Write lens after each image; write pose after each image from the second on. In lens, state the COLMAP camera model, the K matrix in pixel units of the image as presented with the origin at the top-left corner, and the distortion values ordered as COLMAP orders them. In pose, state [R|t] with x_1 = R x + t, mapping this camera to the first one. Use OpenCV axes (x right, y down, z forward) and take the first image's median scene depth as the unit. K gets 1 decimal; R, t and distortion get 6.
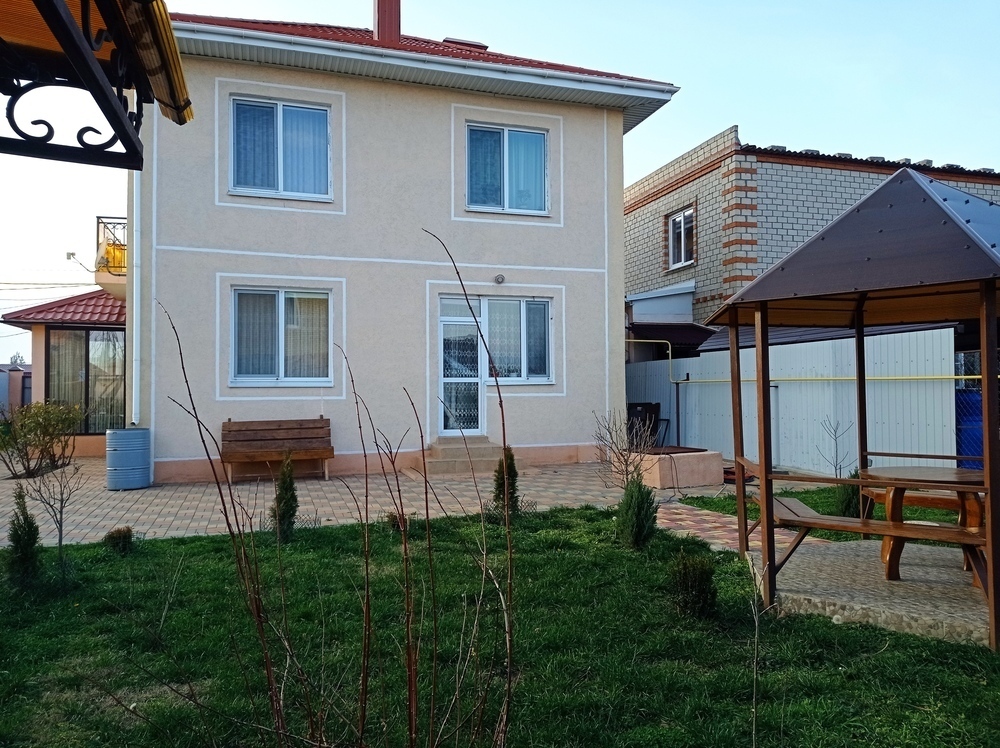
lens RADIAL K [[736.3, 0, 503.7], [0, 736.3, 378.3], [0, 0, 1]] dist [0.059268, -0.032919]
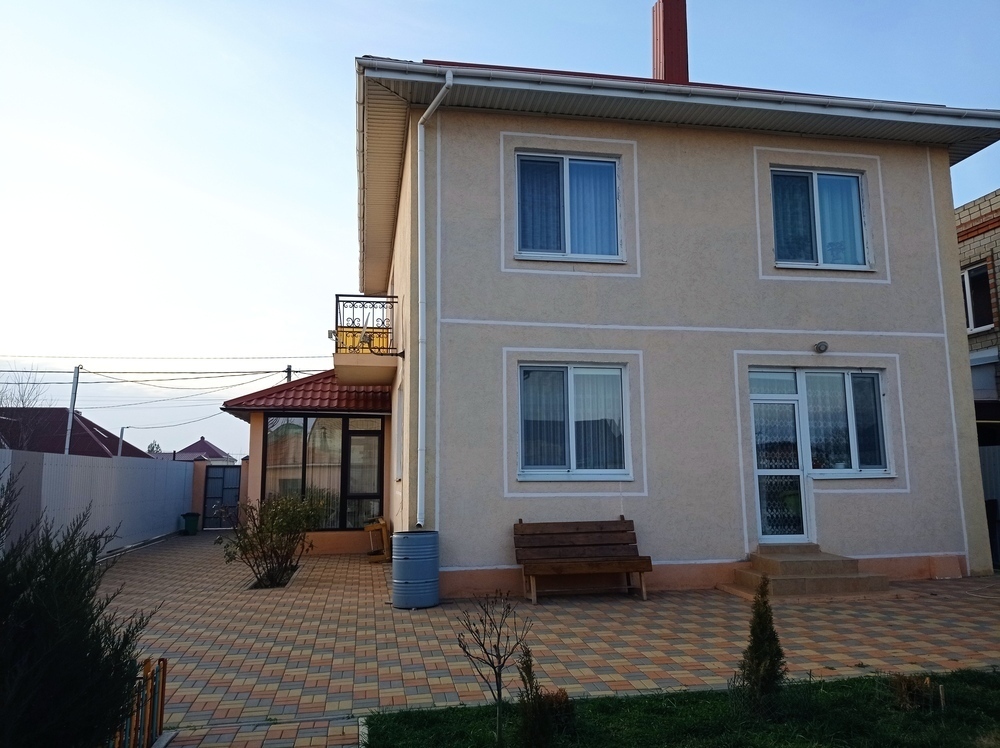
lens RADIAL K [[754.5, 0, 499.2], [0, 754.5, 374.8], [0, 0, 1]] dist [0.044580, -0.032189]
pose [[0.990980, -0.018849, -0.132678, -0.249148], [0.003115, 0.993031, -0.117808, -0.006491], [0.133974, 0.116333, 0.984133, 0.126899]]
